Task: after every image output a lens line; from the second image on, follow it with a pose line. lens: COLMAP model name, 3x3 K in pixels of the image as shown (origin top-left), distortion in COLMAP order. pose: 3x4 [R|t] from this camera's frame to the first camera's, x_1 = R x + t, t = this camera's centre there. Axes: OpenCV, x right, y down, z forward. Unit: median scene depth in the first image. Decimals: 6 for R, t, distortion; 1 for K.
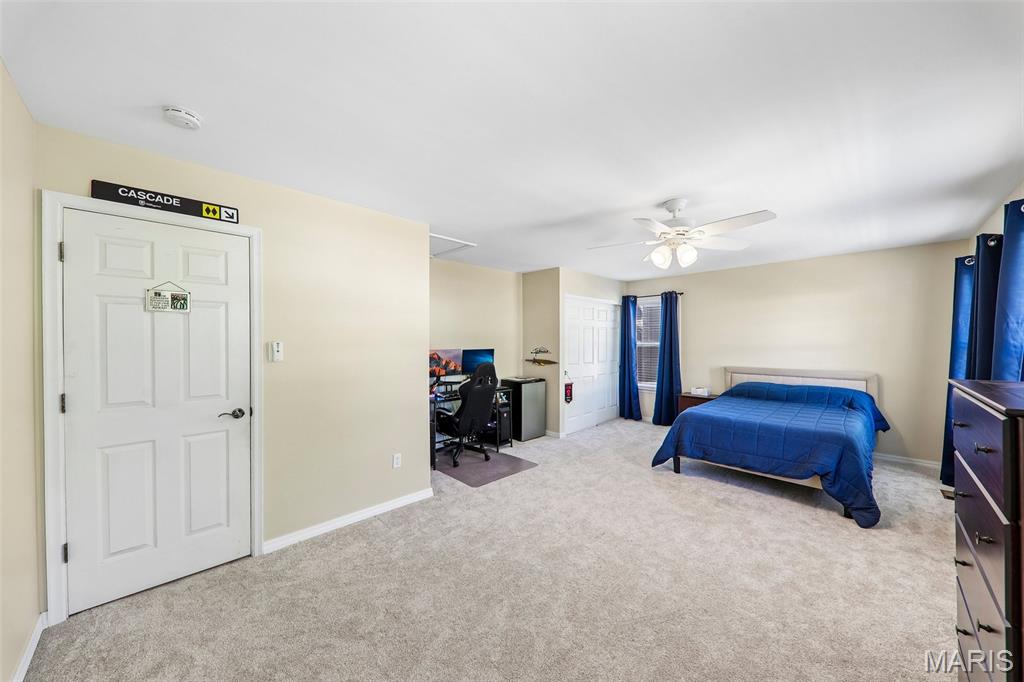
lens RADIAL K [[357.8, 0, 511.7], [0, 357.8, 341.5], [0, 0, 1]] dist [0.000242, -0.000984]
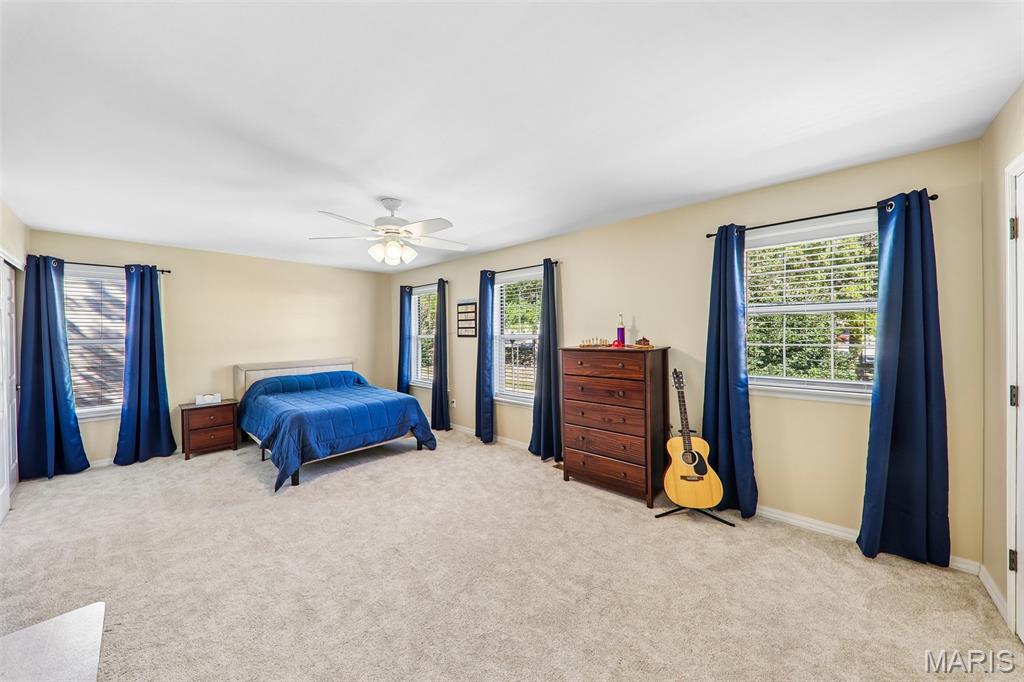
lens RADIAL K [[357.8, 0, 507.8], [0, 357.8, 336.8], [0, 0, 1]] dist [0.000242, -0.000984]
pose [[-0.050828, -0.007728, 0.998678, -0.495967], [0.014511, 0.999859, 0.008476, 0.005441], [-0.998602, 0.014922, -0.050709, 0.591880]]
